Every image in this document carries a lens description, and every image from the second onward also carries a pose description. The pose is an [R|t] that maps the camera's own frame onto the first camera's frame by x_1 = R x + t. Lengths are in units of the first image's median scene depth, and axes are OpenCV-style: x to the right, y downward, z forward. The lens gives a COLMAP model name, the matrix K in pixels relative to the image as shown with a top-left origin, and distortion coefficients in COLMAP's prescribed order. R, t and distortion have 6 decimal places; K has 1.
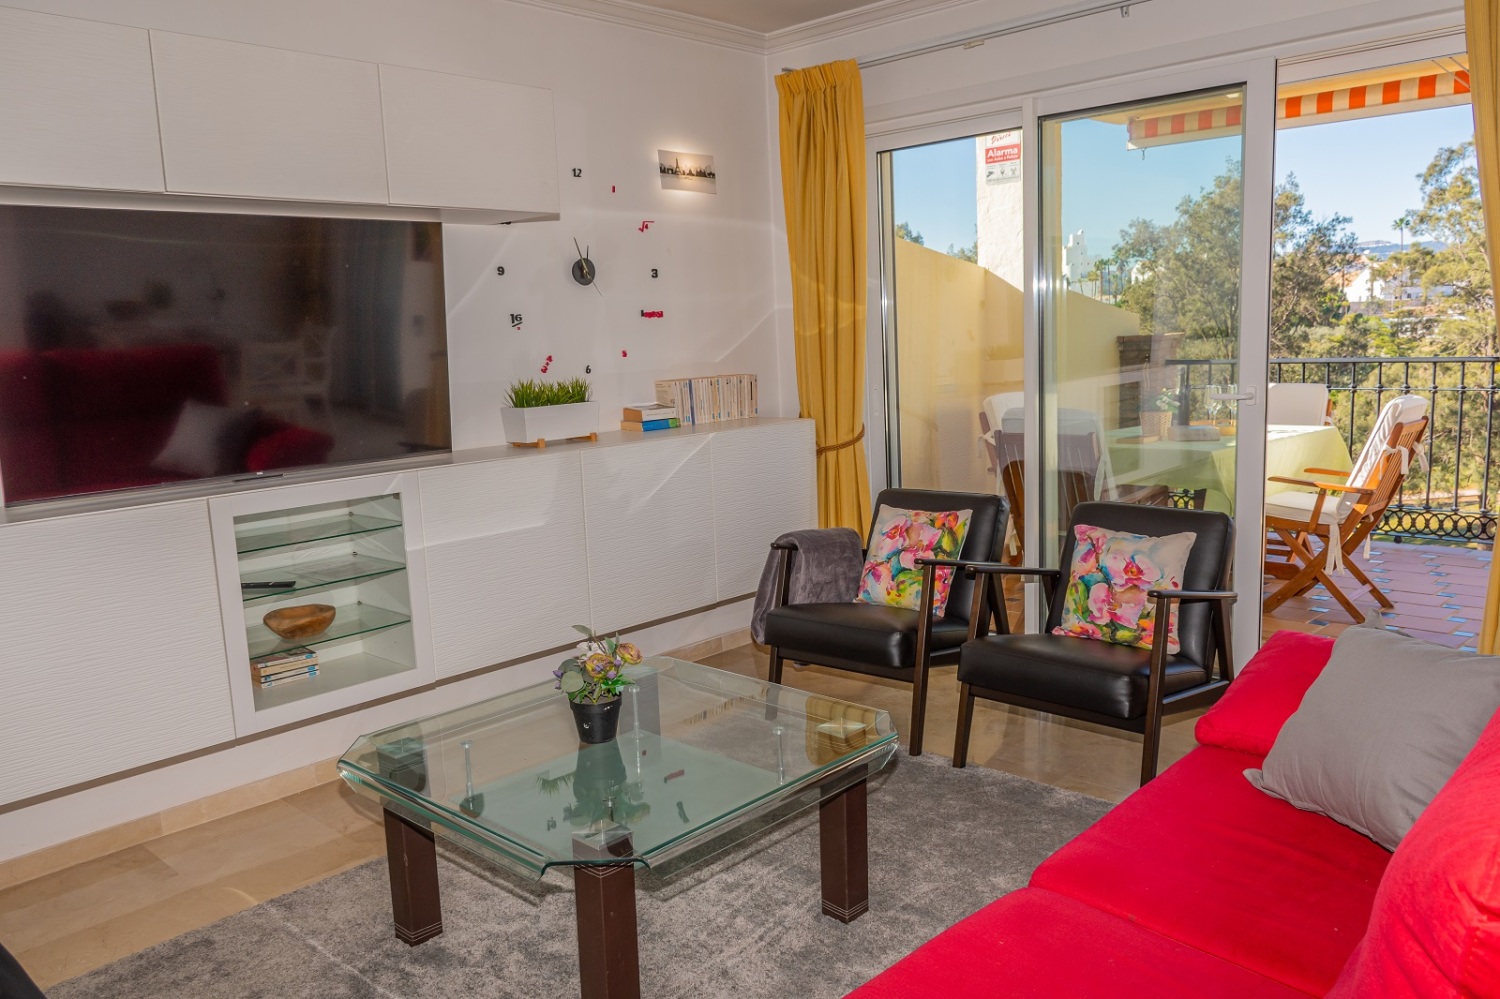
lens RADIAL K [[1145.6, 0, 748.9], [0, 1145.6, 510.9], [0, 0, 1]] dist [-0.009650, 0.006876]
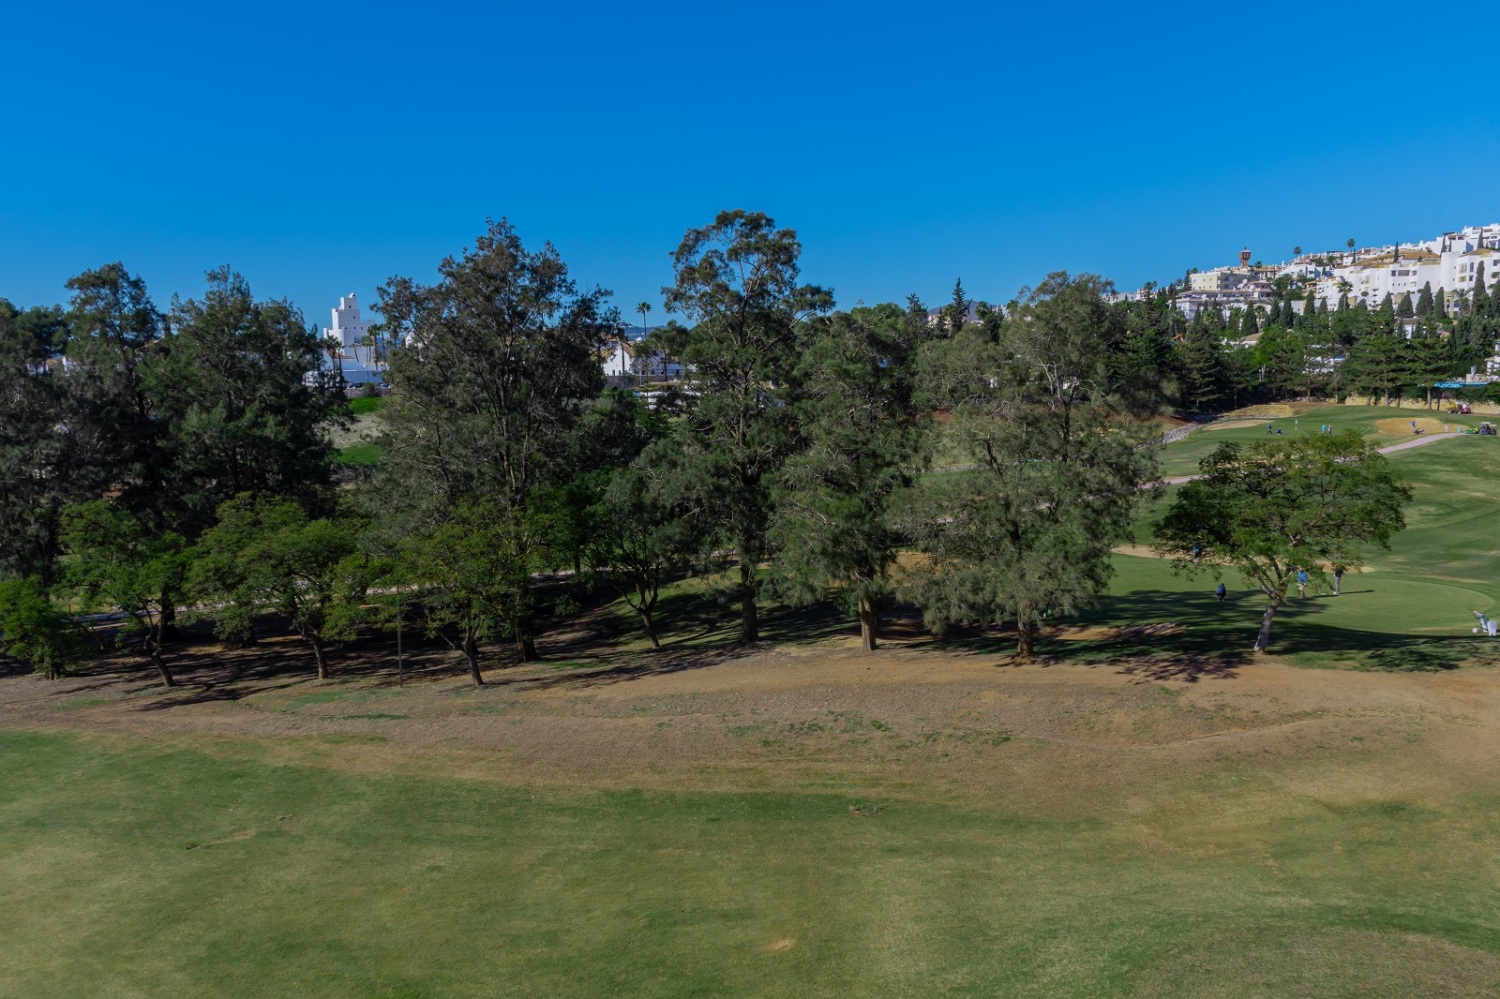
lens RADIAL K [[1145.6, 0, 748.9], [0, 1145.6, 510.9], [0, 0, 1]] dist [-0.009650, 0.006876]
pose [[0.823417, -0.036633, 0.566253, 0.056906], [0.068585, 0.997023, -0.035231, -0.024508], [-0.563277, 0.067846, 0.823478, 0.130250]]
